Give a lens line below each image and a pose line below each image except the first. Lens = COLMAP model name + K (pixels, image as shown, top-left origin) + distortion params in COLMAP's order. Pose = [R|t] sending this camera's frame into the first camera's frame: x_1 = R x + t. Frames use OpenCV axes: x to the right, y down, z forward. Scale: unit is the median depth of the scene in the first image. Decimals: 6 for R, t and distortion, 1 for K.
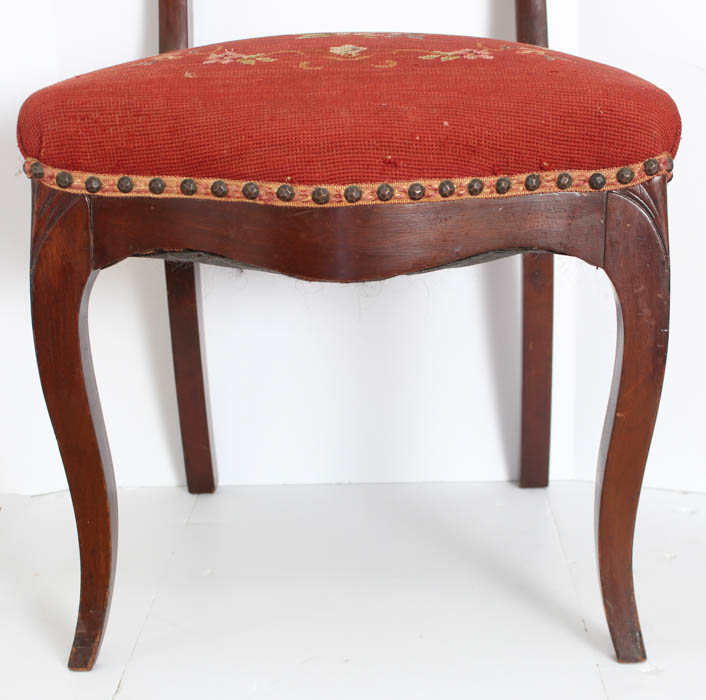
lens RADIAL K [[1428.4, 0, 353.0], [0, 1428.4, 350.0], [0, 0, 1]] dist [-0.087905, -0.260426]
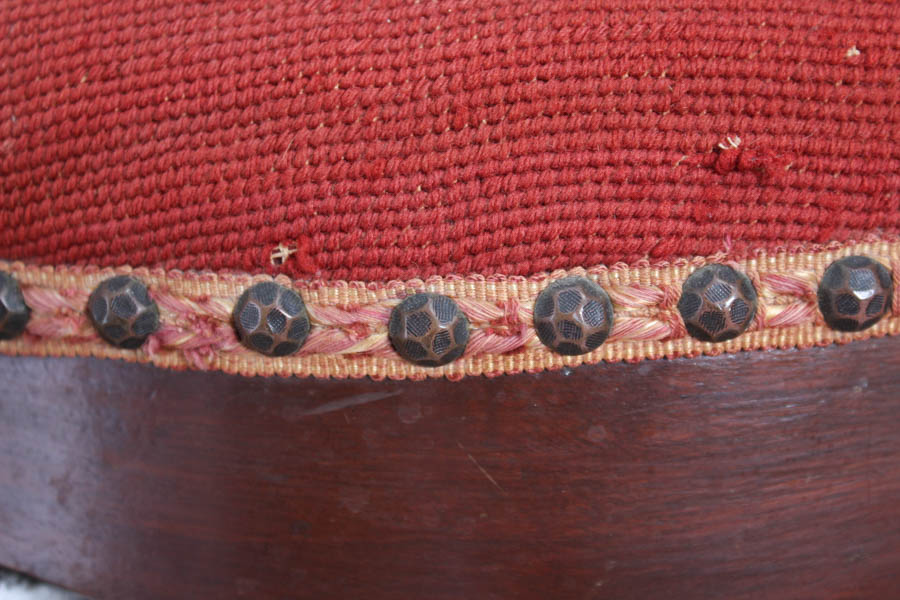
lens RADIAL K [[1873.5, 0, 450.0], [0, 1873.5, 300.0], [0, 0, 1]] dist [0.009297, -0.019728]
pose [[0.999376, -0.034839, -0.005743, -0.017351], [0.034422, 0.997523, -0.061341, -0.094382], [0.007866, 0.061105, 0.998100, 0.708852]]
